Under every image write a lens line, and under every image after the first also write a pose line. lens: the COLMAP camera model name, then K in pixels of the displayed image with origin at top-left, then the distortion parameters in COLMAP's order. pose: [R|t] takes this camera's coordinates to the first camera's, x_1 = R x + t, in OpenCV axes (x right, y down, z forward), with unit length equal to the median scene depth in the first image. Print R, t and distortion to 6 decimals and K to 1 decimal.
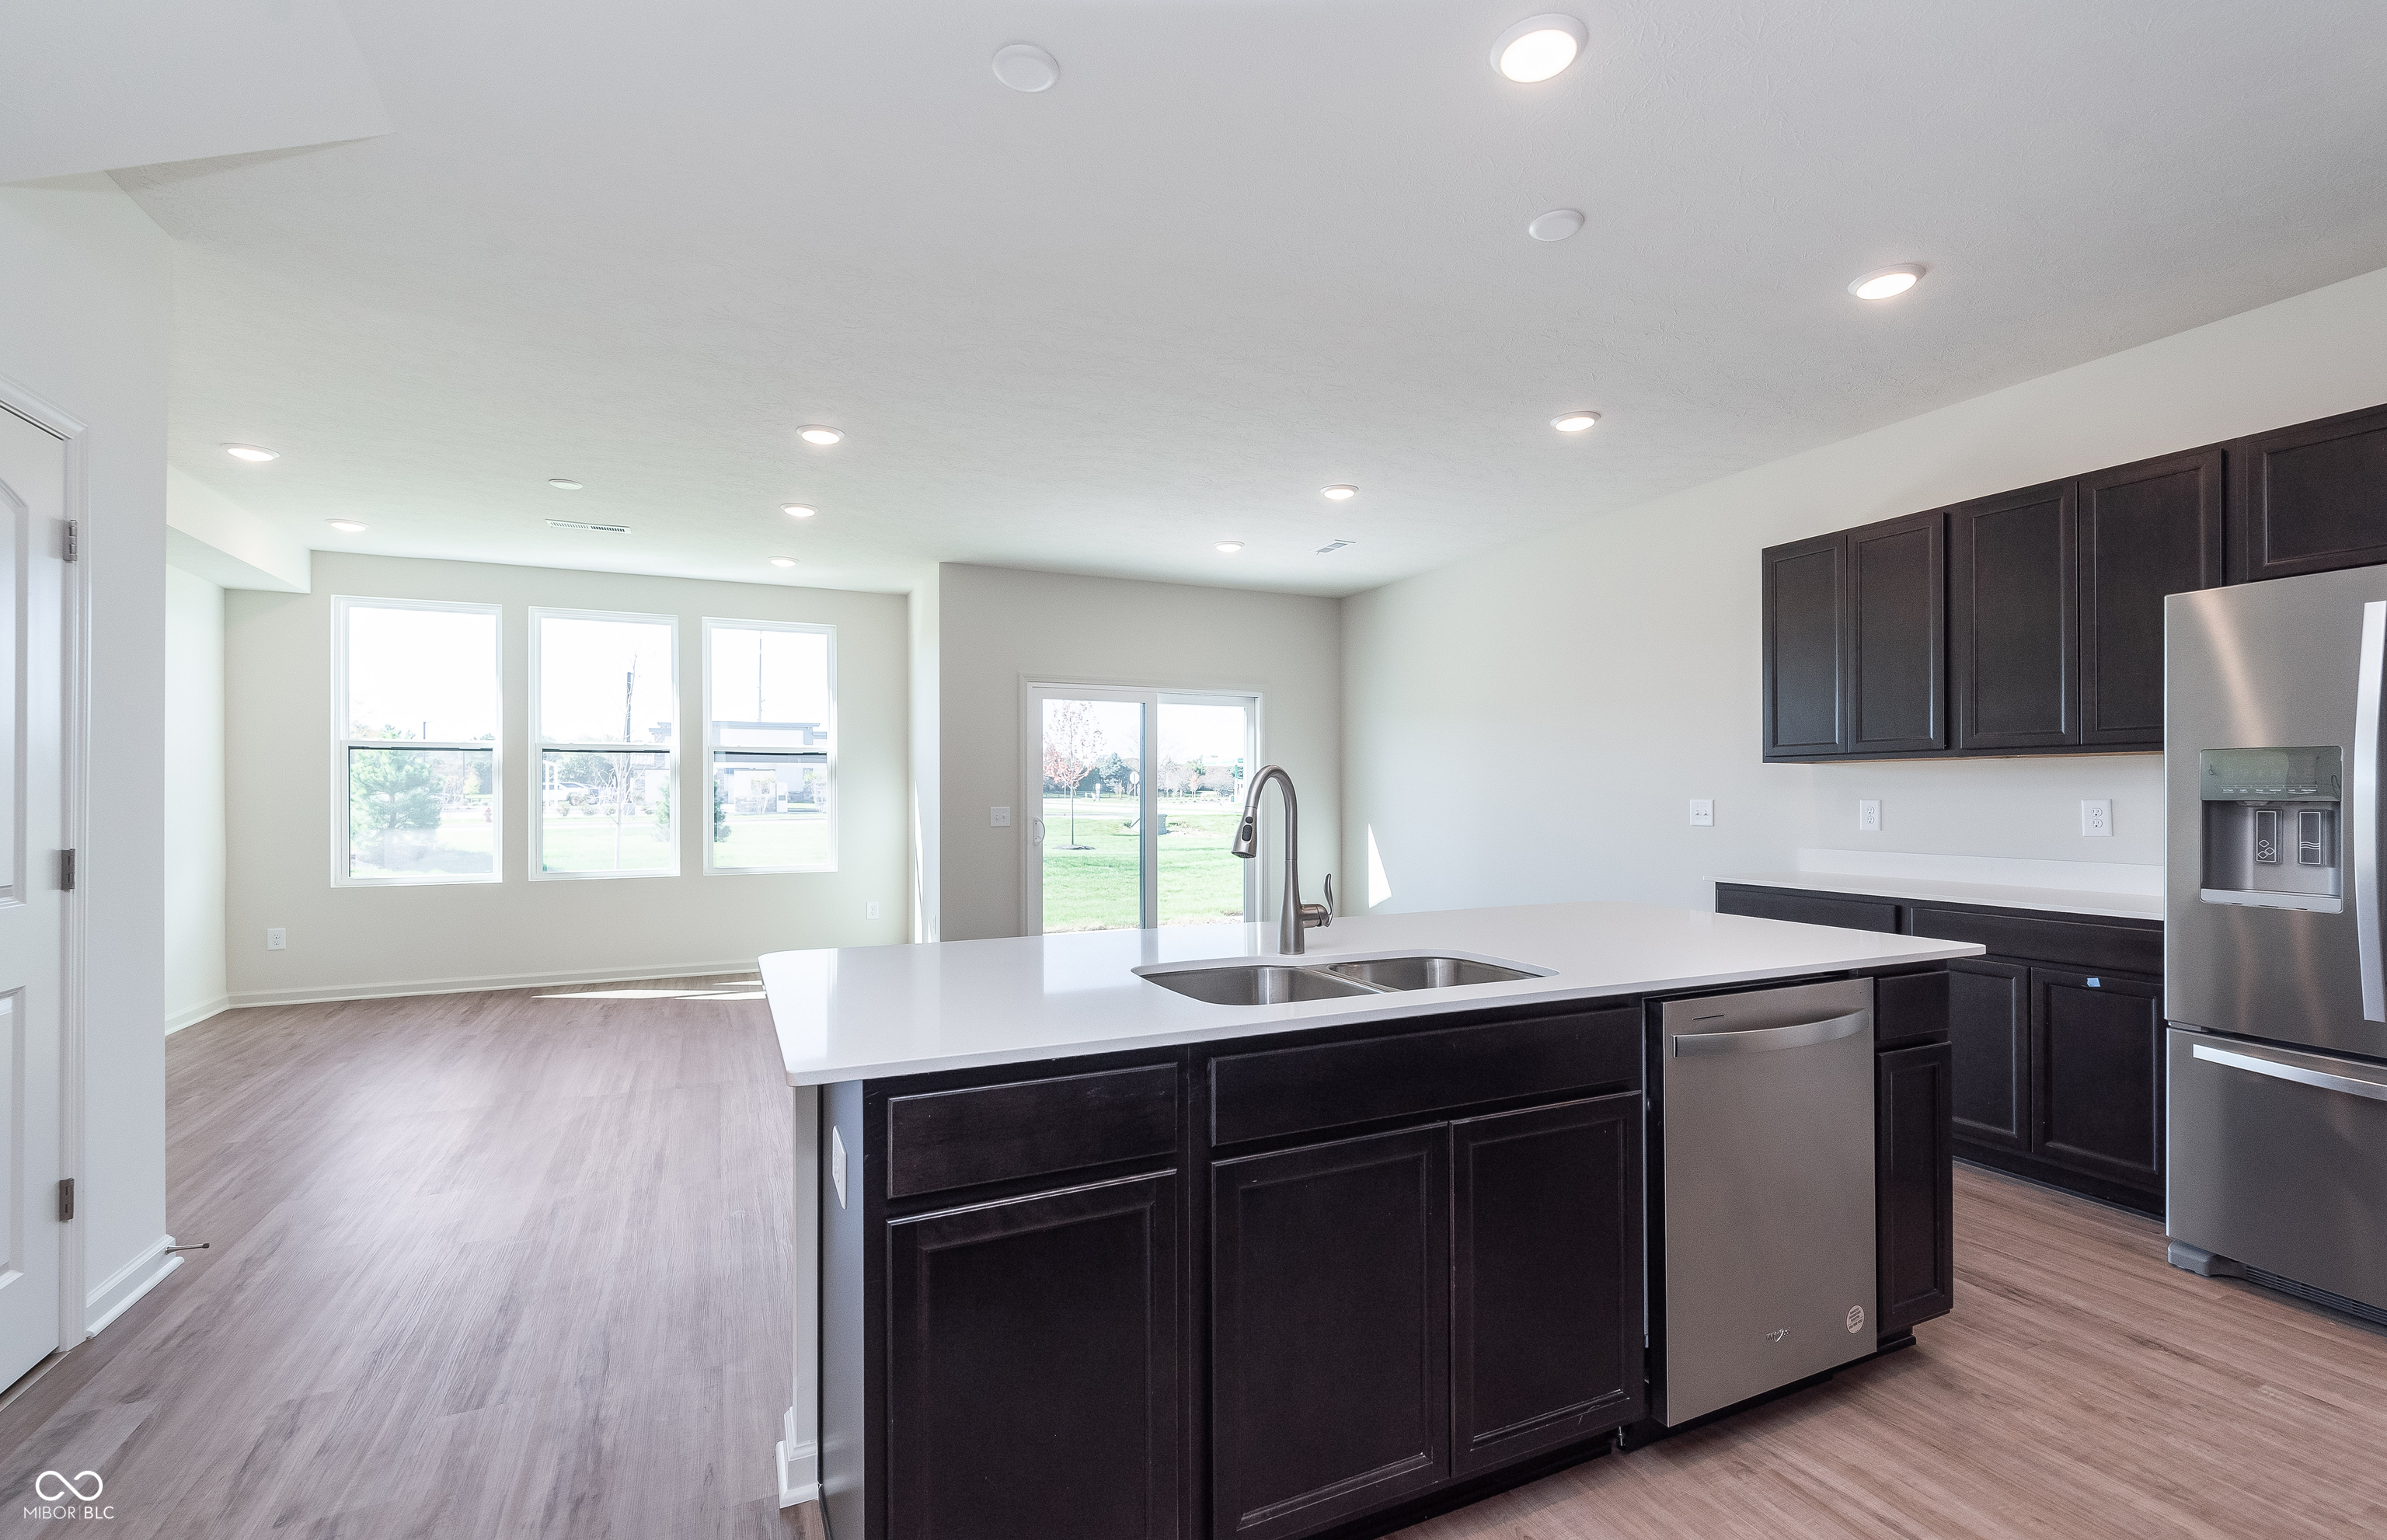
lens RADIAL K [[1043.0, 0, 1195.1], [0, 1043.0, 788.6], [0, 0, 1]] dist [0.002978, 0.000380]
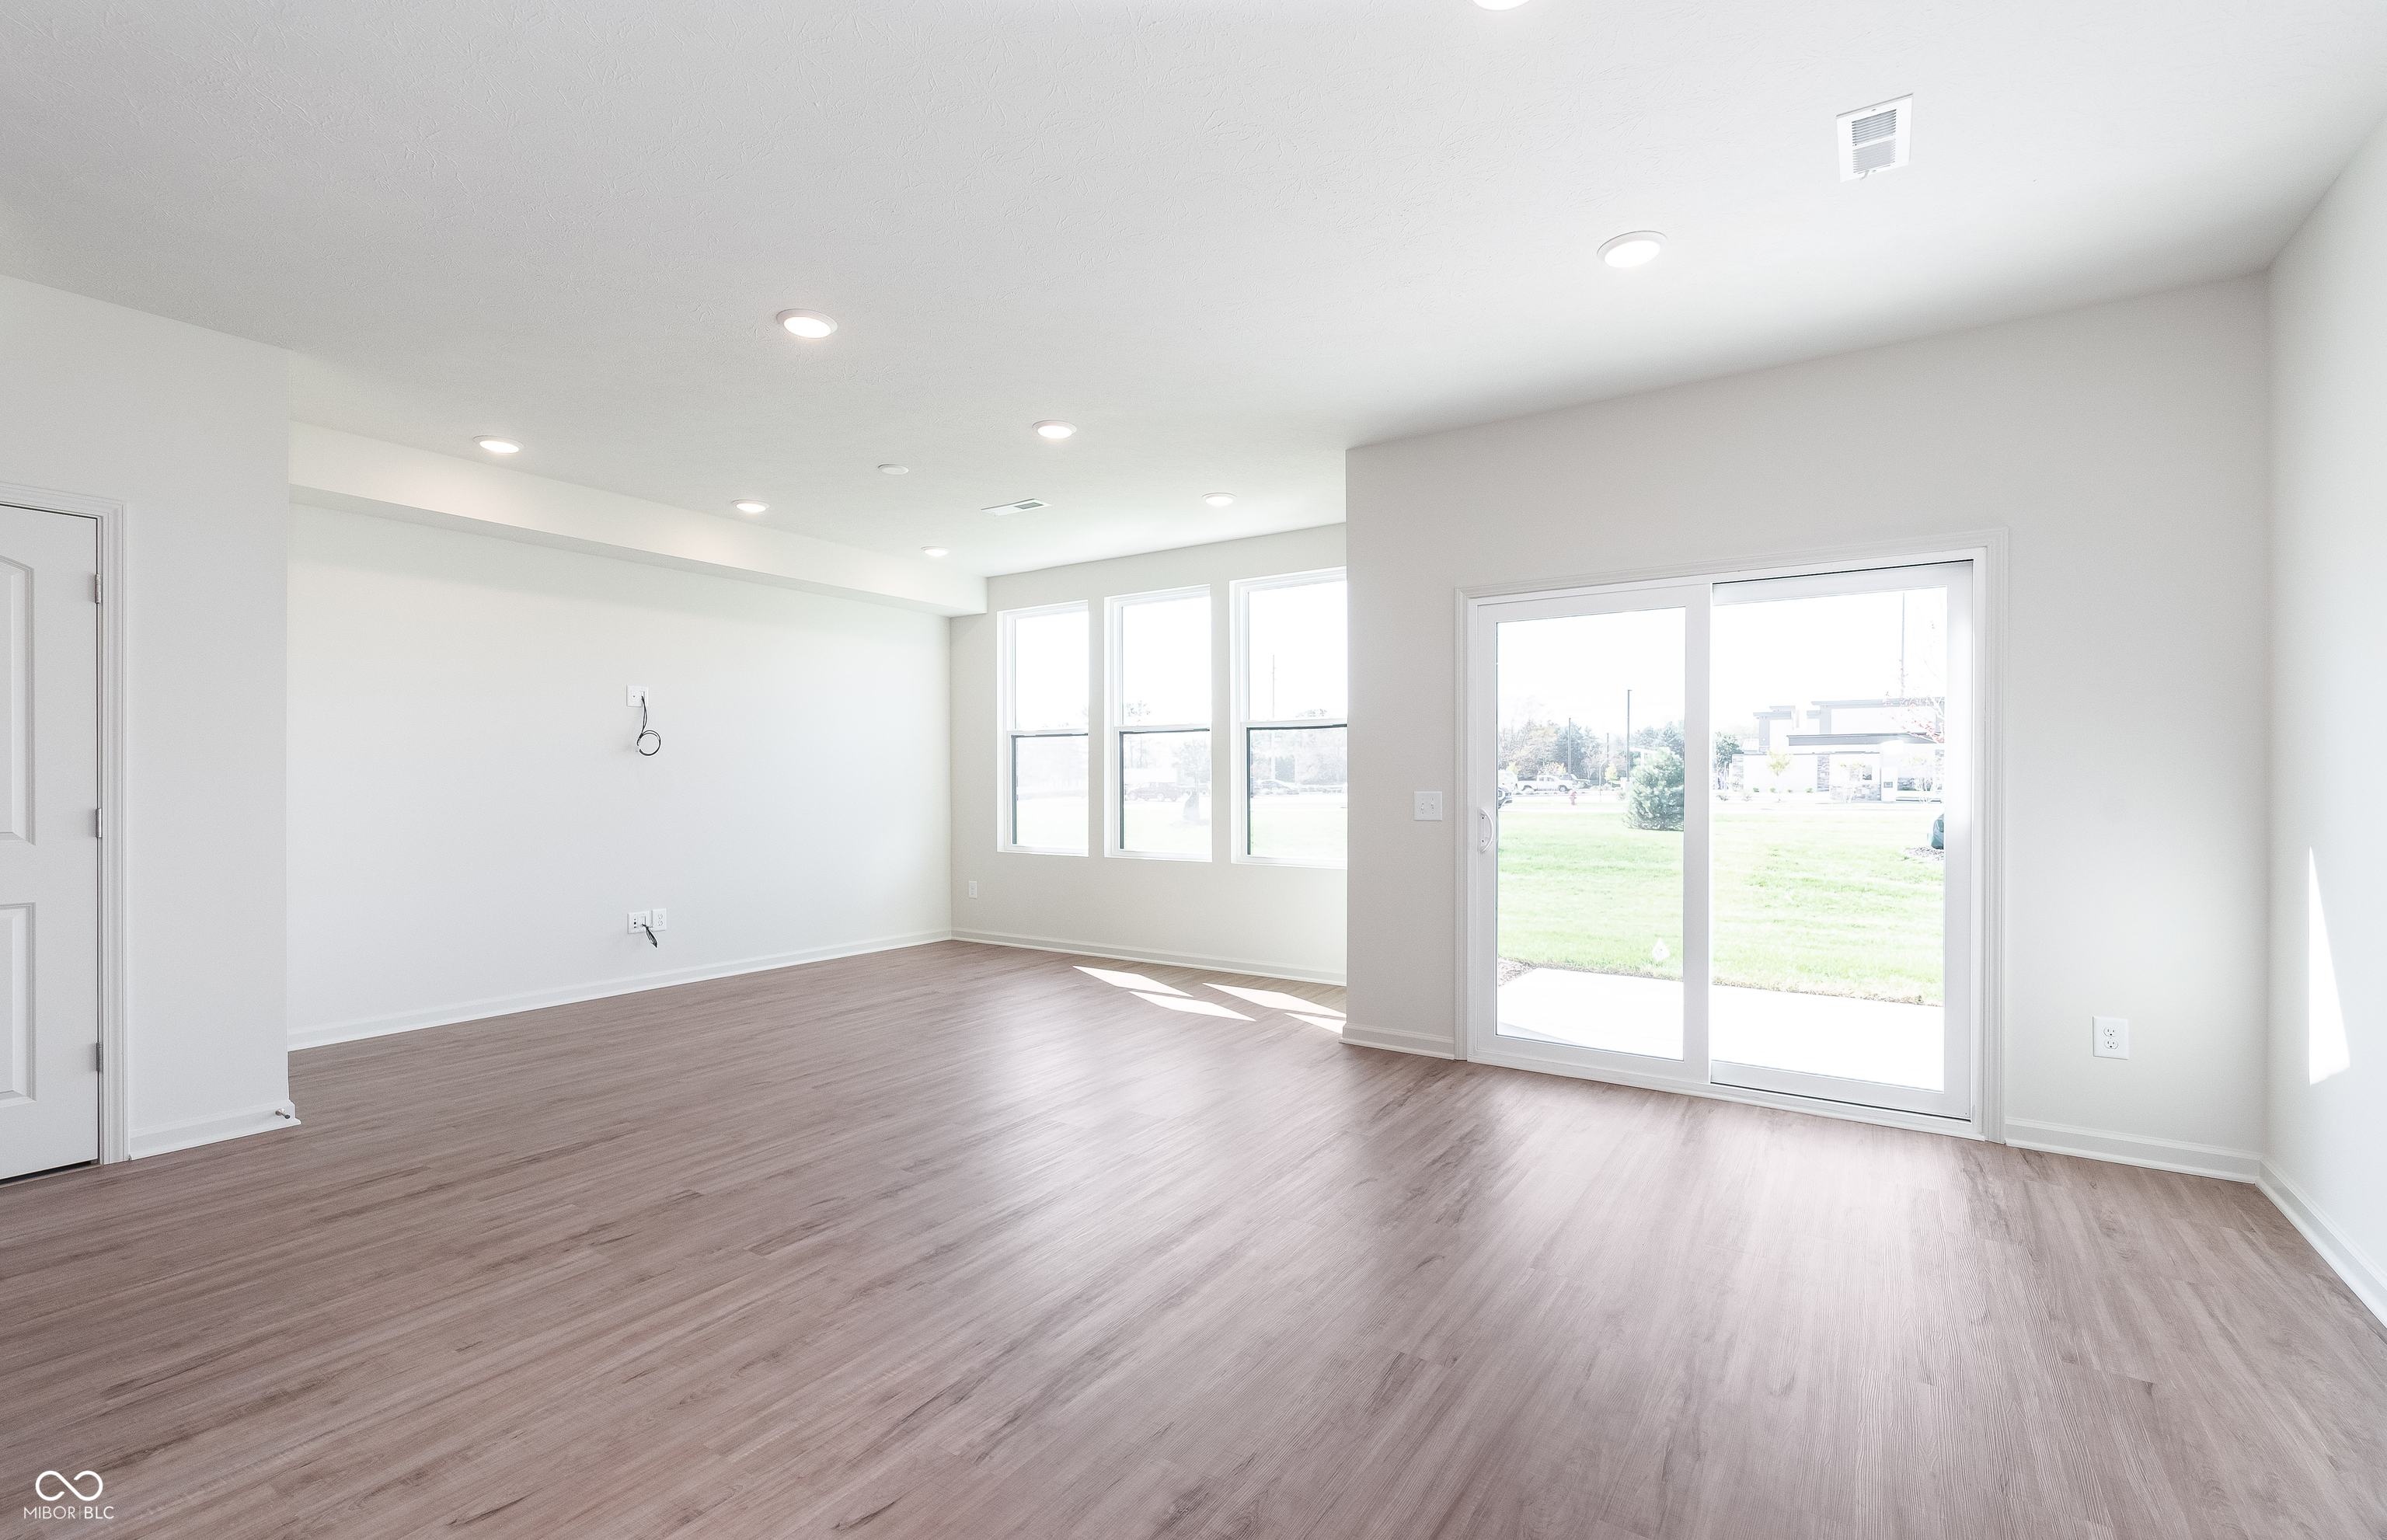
lens RADIAL K [[1035.6, 0, 1194.5], [0, 1035.6, 782.9], [0, 0, 1]] dist [0.001293, 0.000076]
pose [[0.523729, 0.001429, -0.851884, 0.334054], [0.004701, 0.999979, 0.004568, 0.009293], [0.851872, -0.006397, 0.523711, 0.578531]]
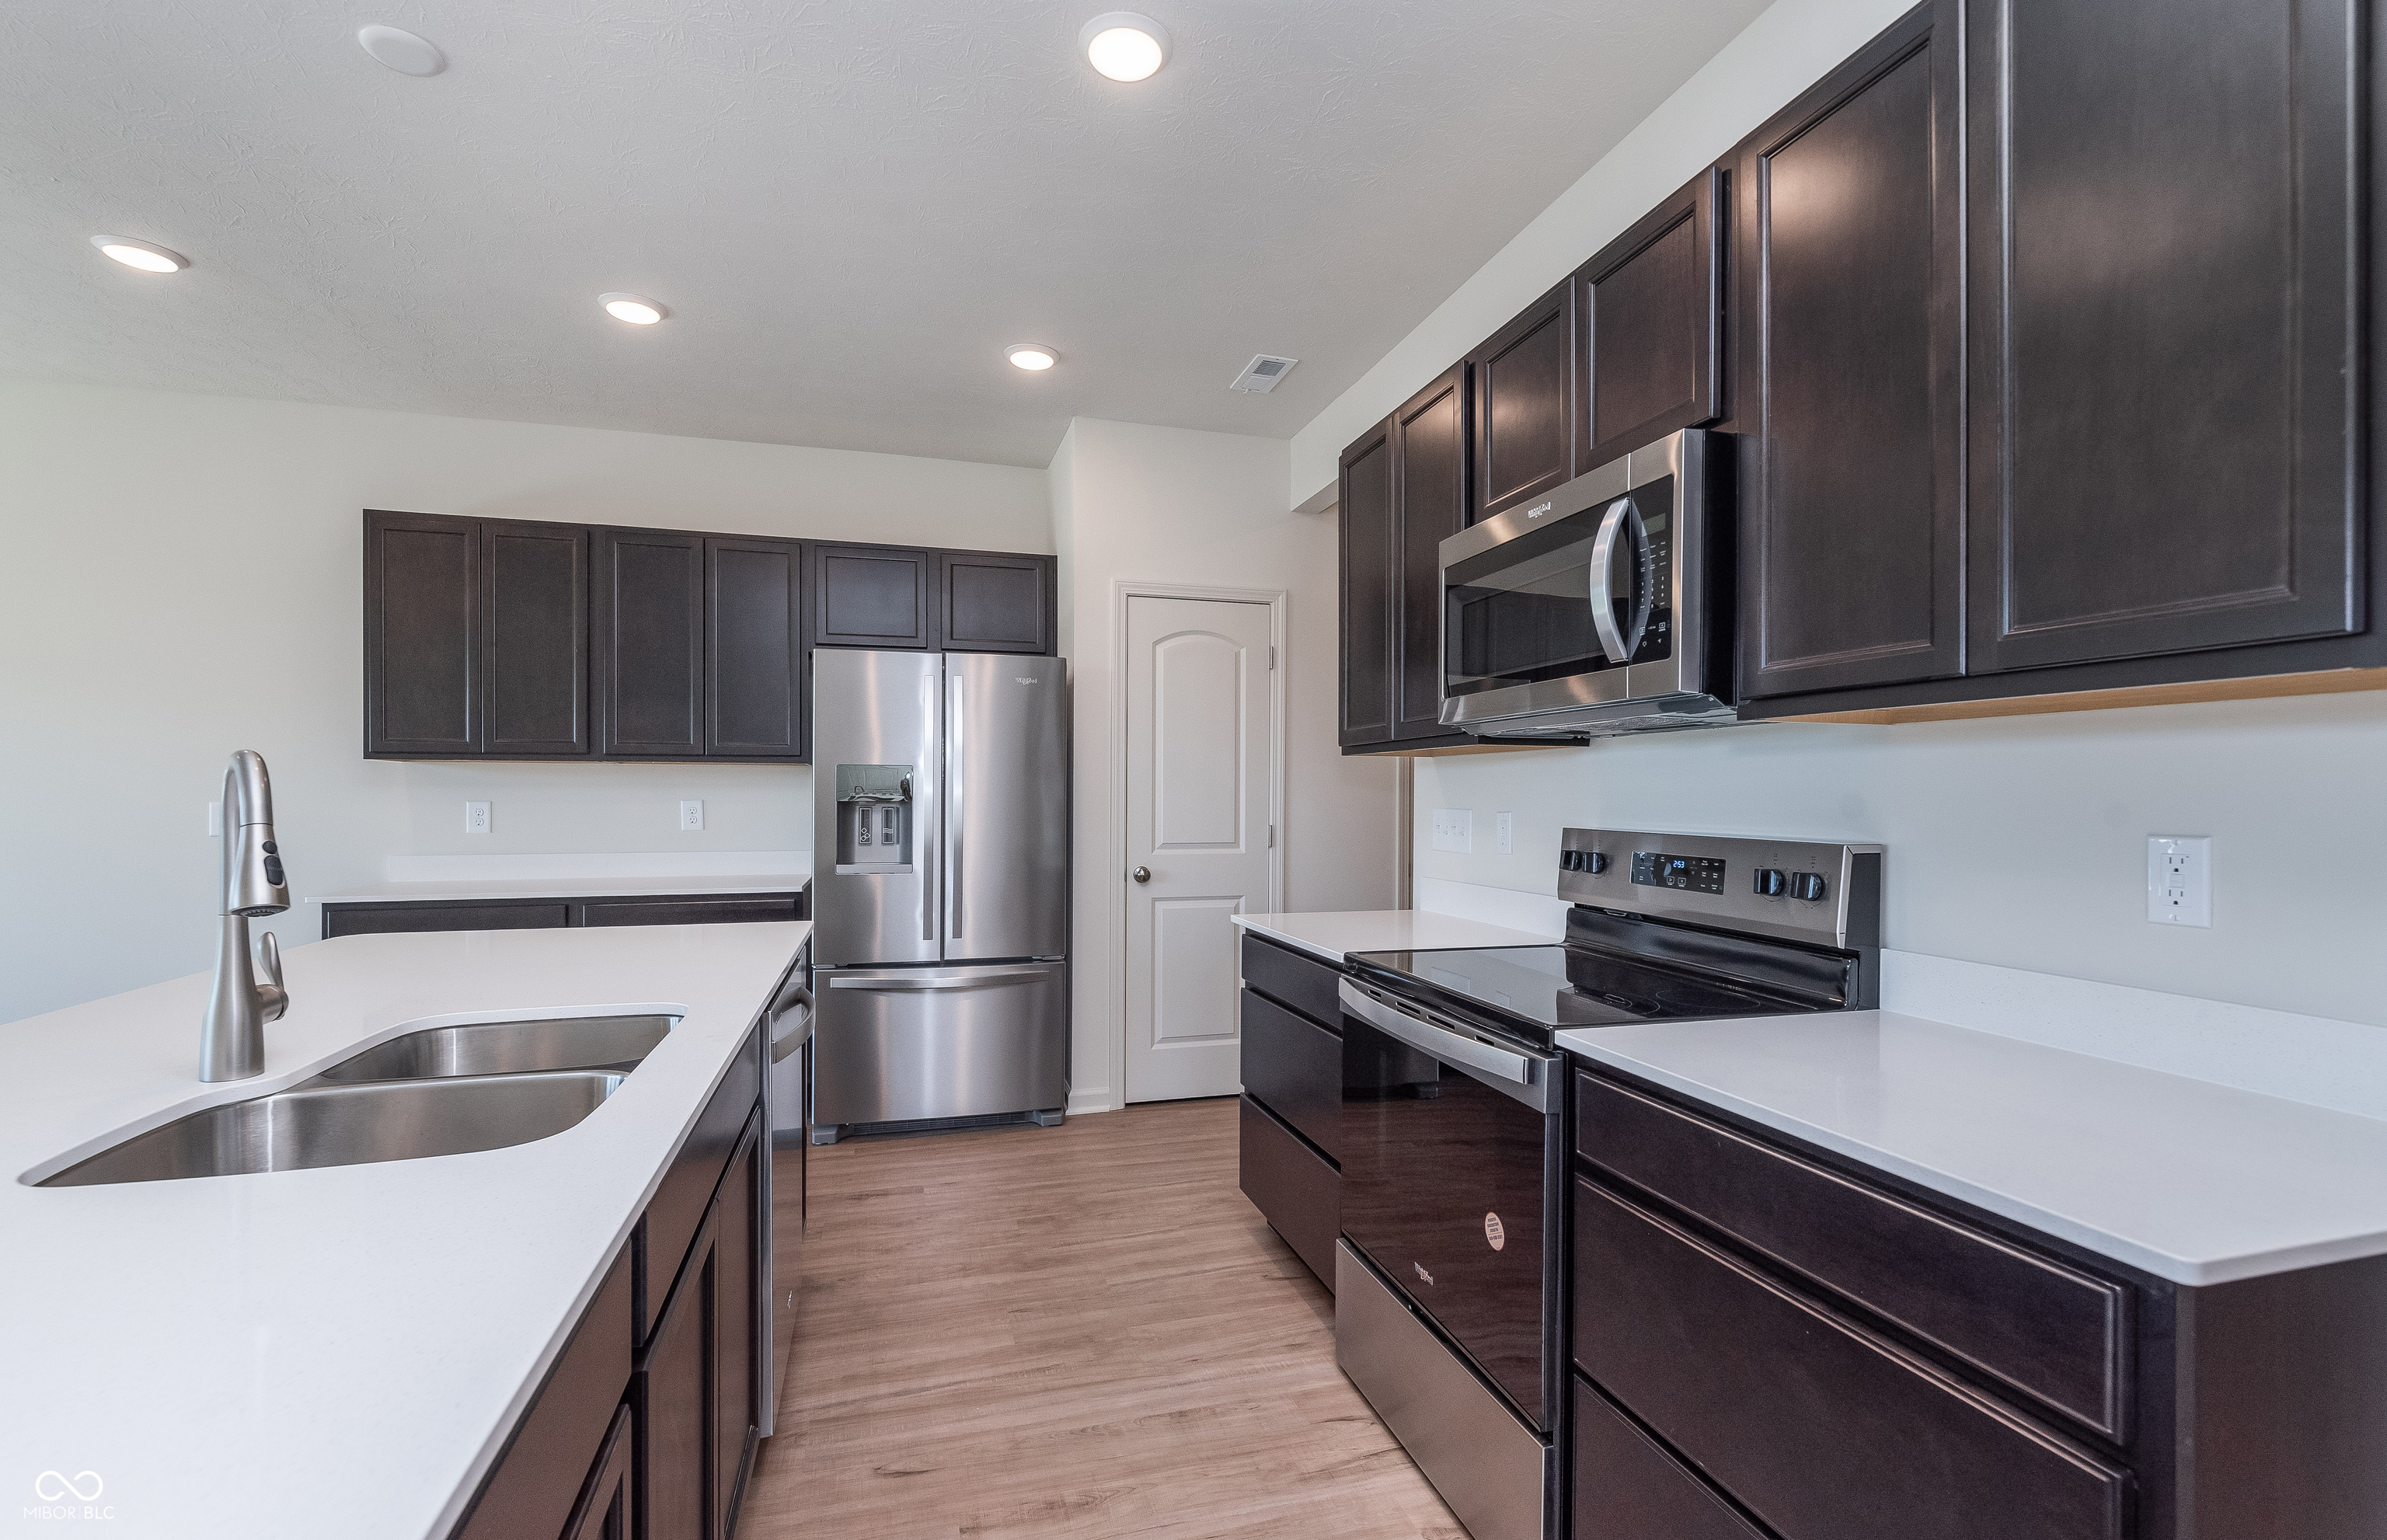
lens RADIAL K [[1035.5, 0, 1198.9], [0, 1035.5, 793.3], [0, 0, 1]] dist [0.000793, -0.000146]
pose [[0.148195, 0.001624, 0.988957, -0.139744], [-0.007723, 0.999970, -0.000485, -0.000774], [-0.988928, -0.007566, 0.148203, 0.138503]]
